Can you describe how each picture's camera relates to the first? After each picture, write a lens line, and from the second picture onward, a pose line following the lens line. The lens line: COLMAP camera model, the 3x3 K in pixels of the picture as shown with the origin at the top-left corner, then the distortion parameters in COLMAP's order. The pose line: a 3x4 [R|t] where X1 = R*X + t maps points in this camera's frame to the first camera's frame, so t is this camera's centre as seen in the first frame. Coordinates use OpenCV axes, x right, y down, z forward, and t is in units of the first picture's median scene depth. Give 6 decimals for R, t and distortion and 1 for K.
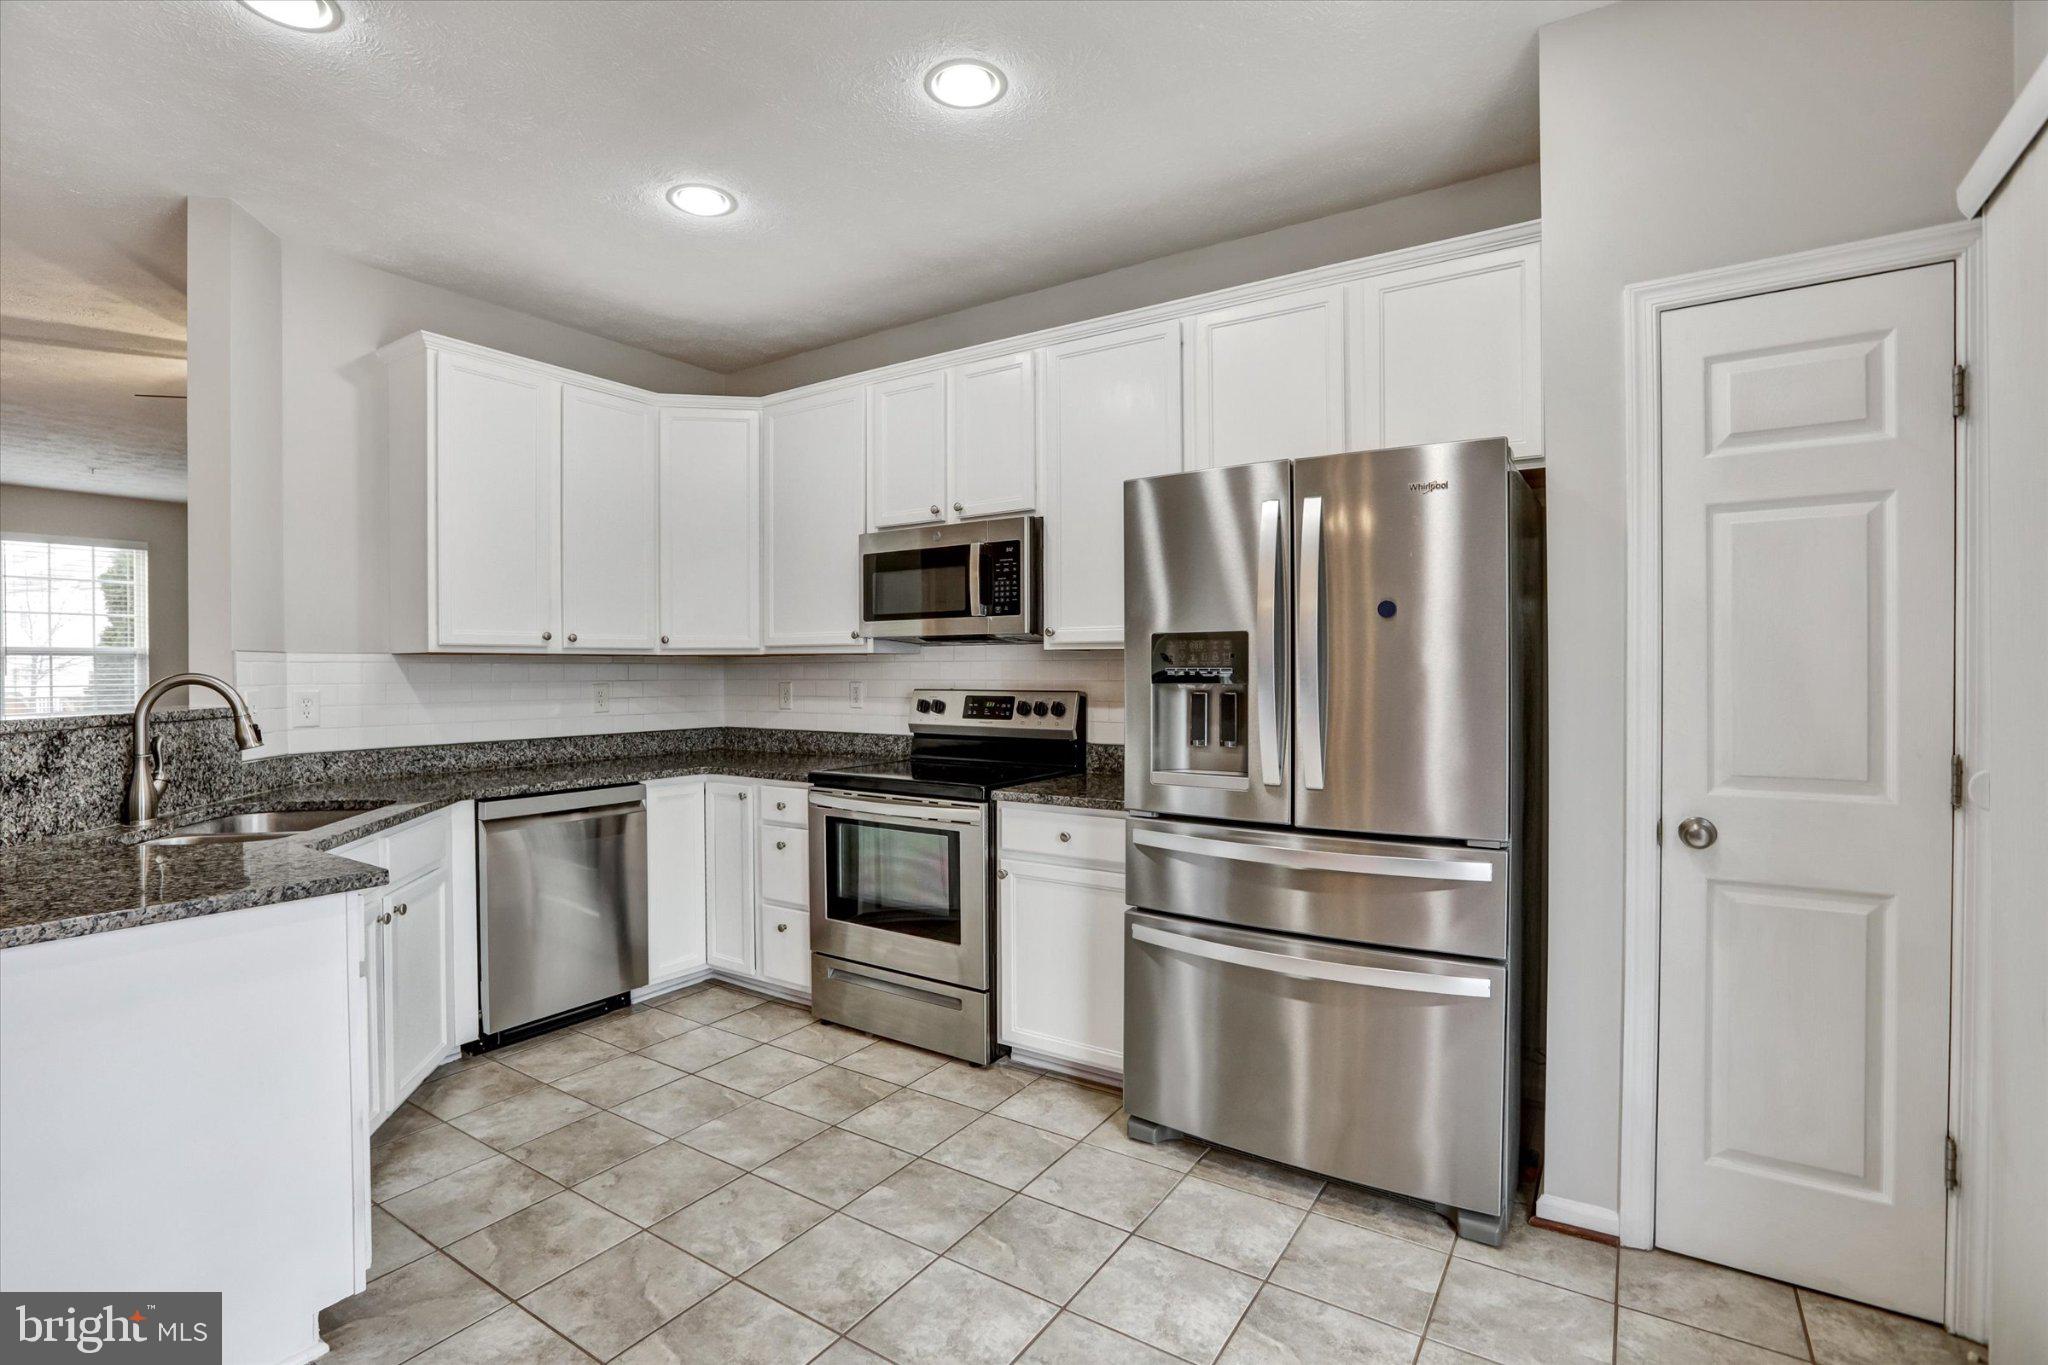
lens RADIAL K [[936.5, 0, 1024.6], [0, 936.5, 677.2], [0, 0, 1]] dist [-0.009292, 0.001918]
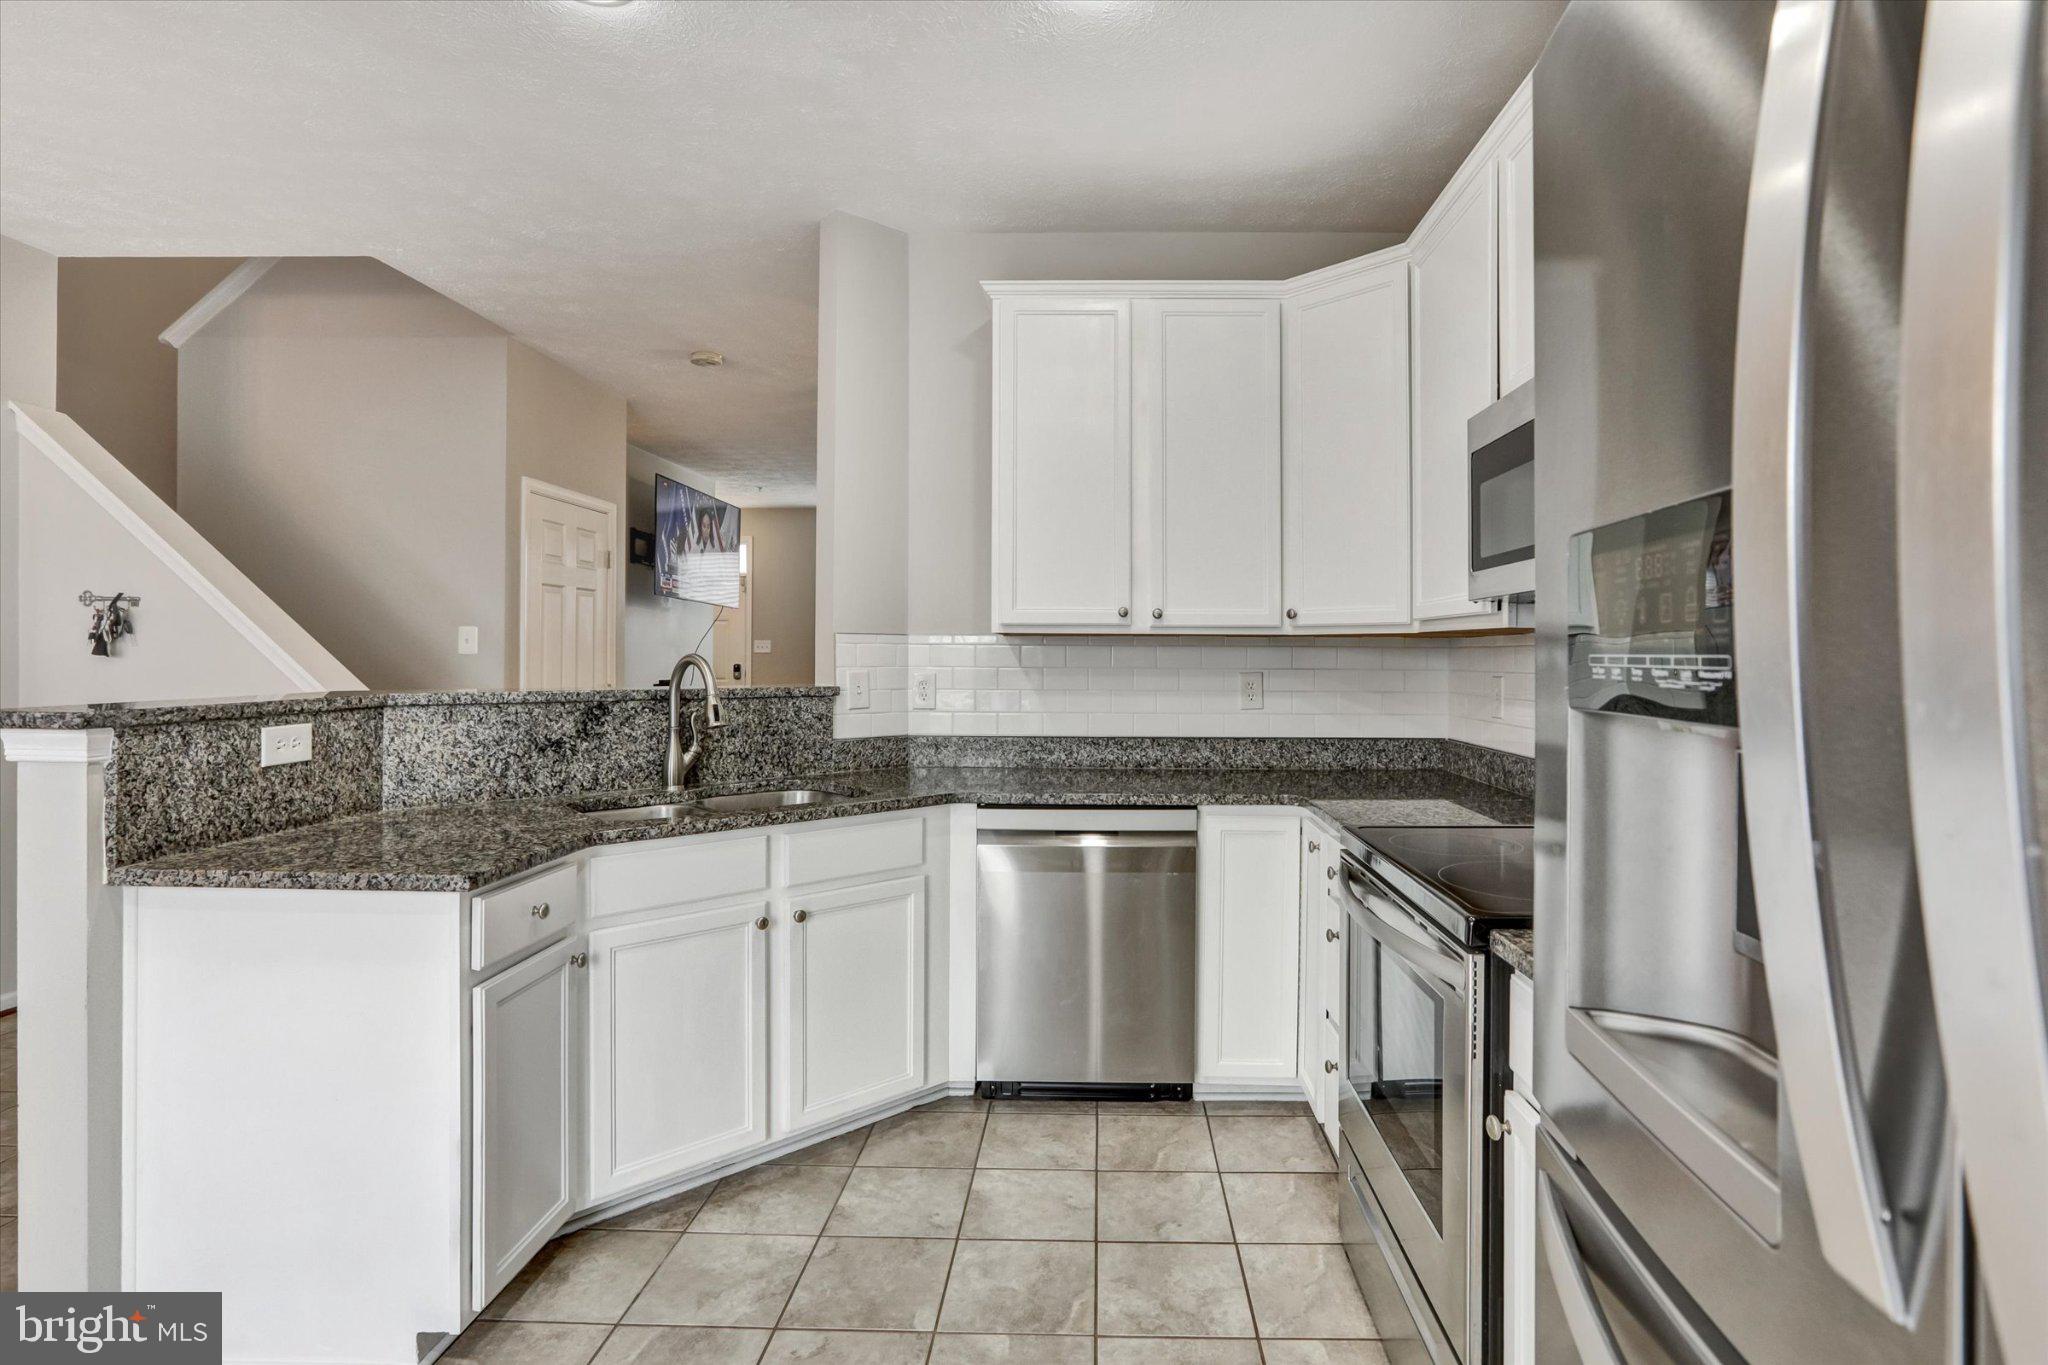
lens RADIAL K [[1037.6, 0, 1067.5], [0, 1037.6, 657.5], [0, 0, 1]] dist [-0.001410, 0.008466]
pose [[0.536557, 0.006969, -0.843835, 0.250447], [-0.013699, 0.999906, -0.000452, -0.004037], [0.843753, 0.011802, 0.536602, 0.519302]]
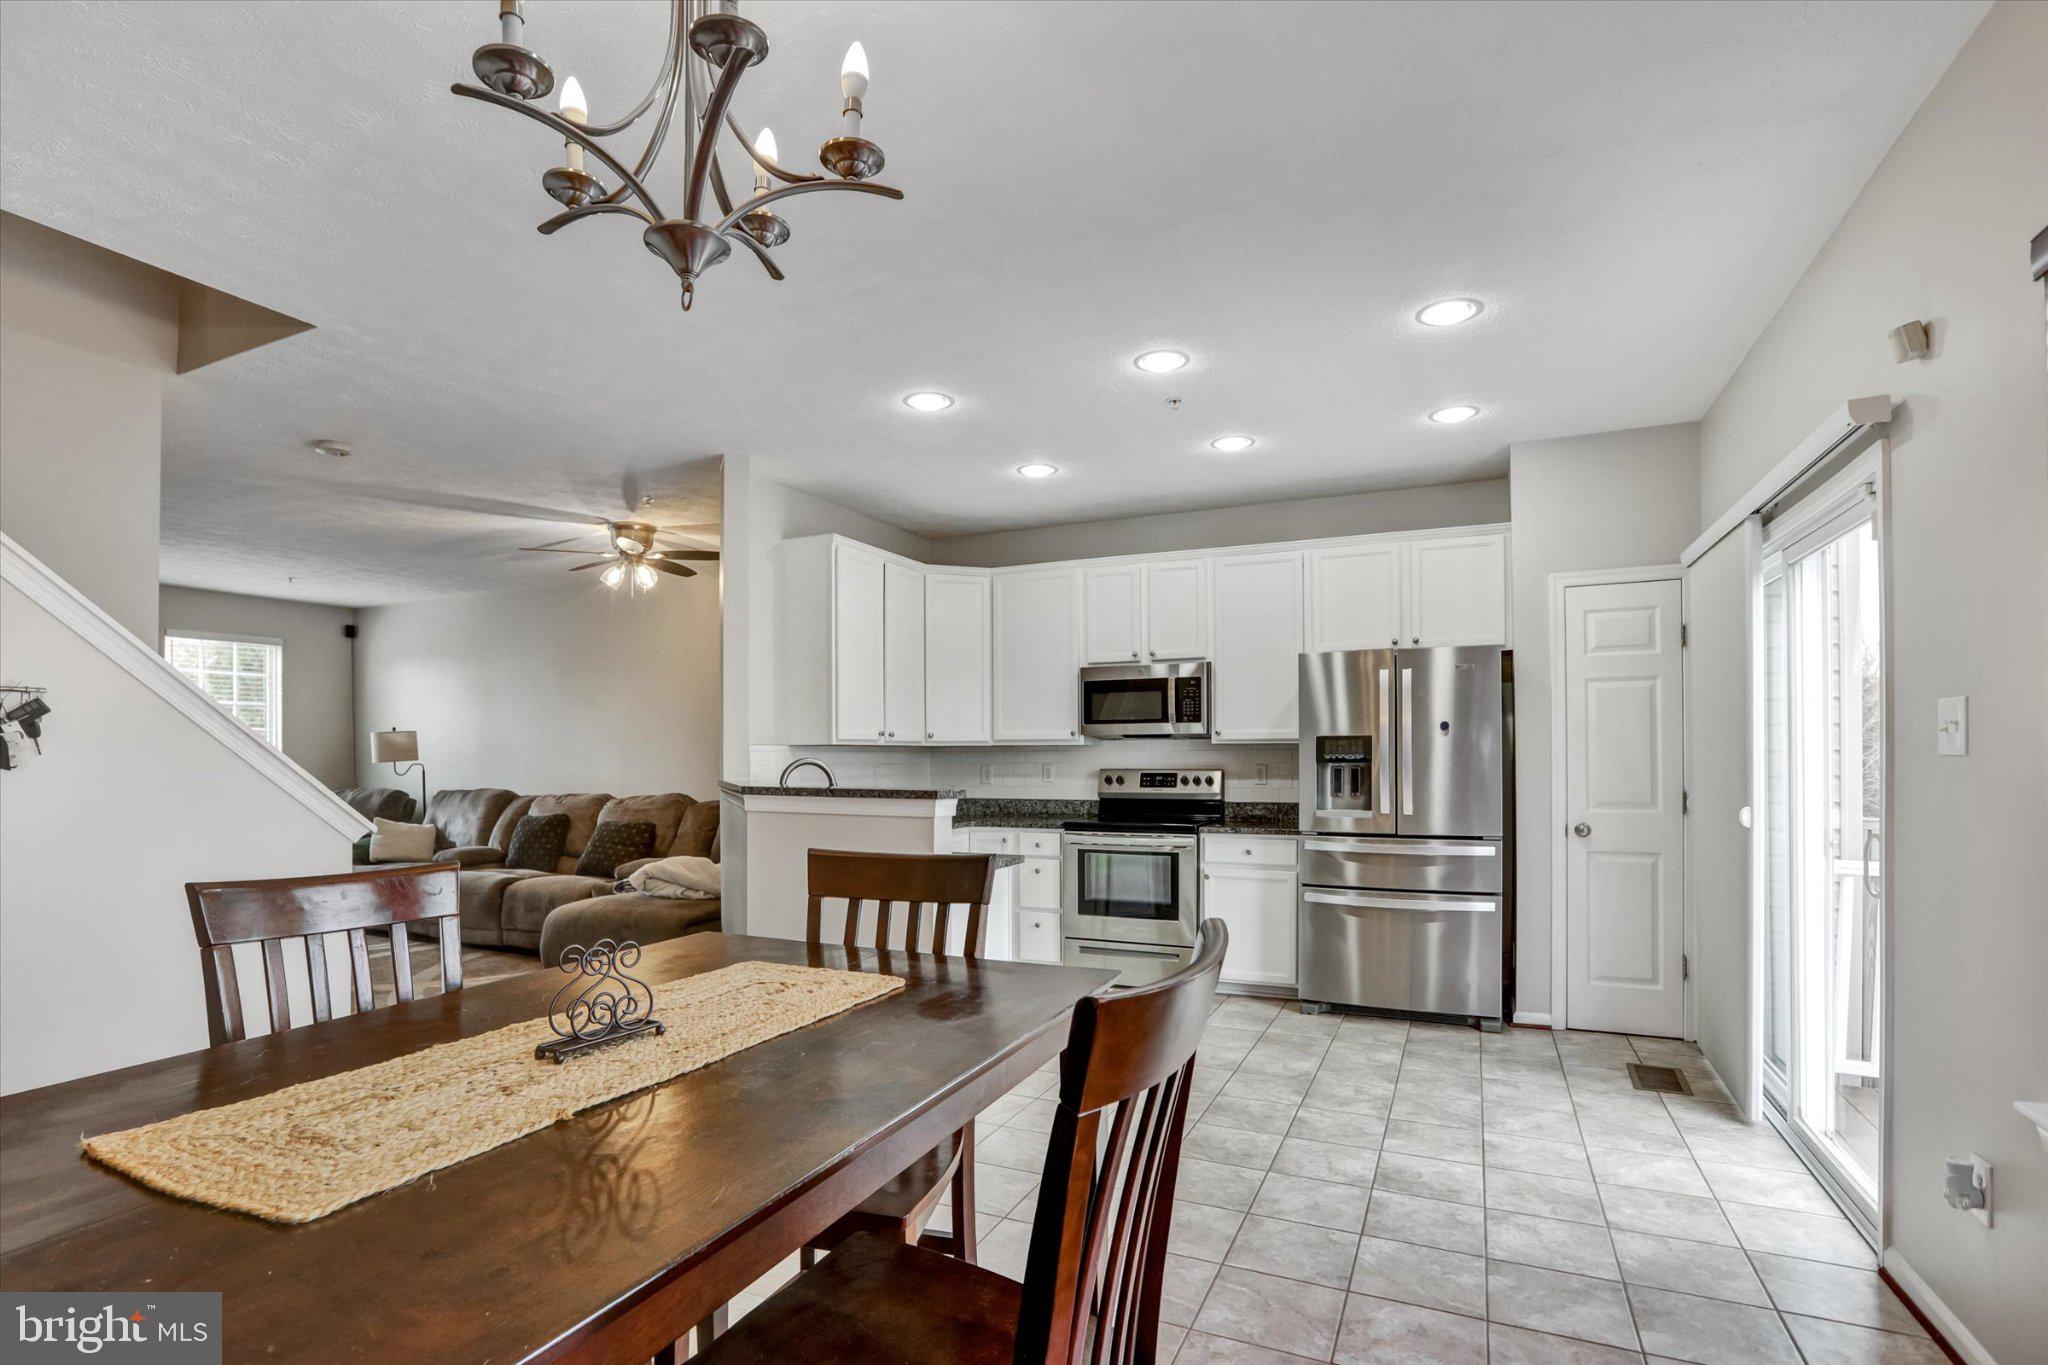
lens RADIAL K [[1037.6, 0, 1041.2], [0, 1037.6, 752.5], [0, 0, 1]] dist [-0.001410, 0.008466]
pose [[0.979605, -0.000877, 0.200932, -0.648961], [0.003477, 0.999915, -0.012588, 0.008438], [-0.200904, 0.013030, 0.979524, -0.724162]]
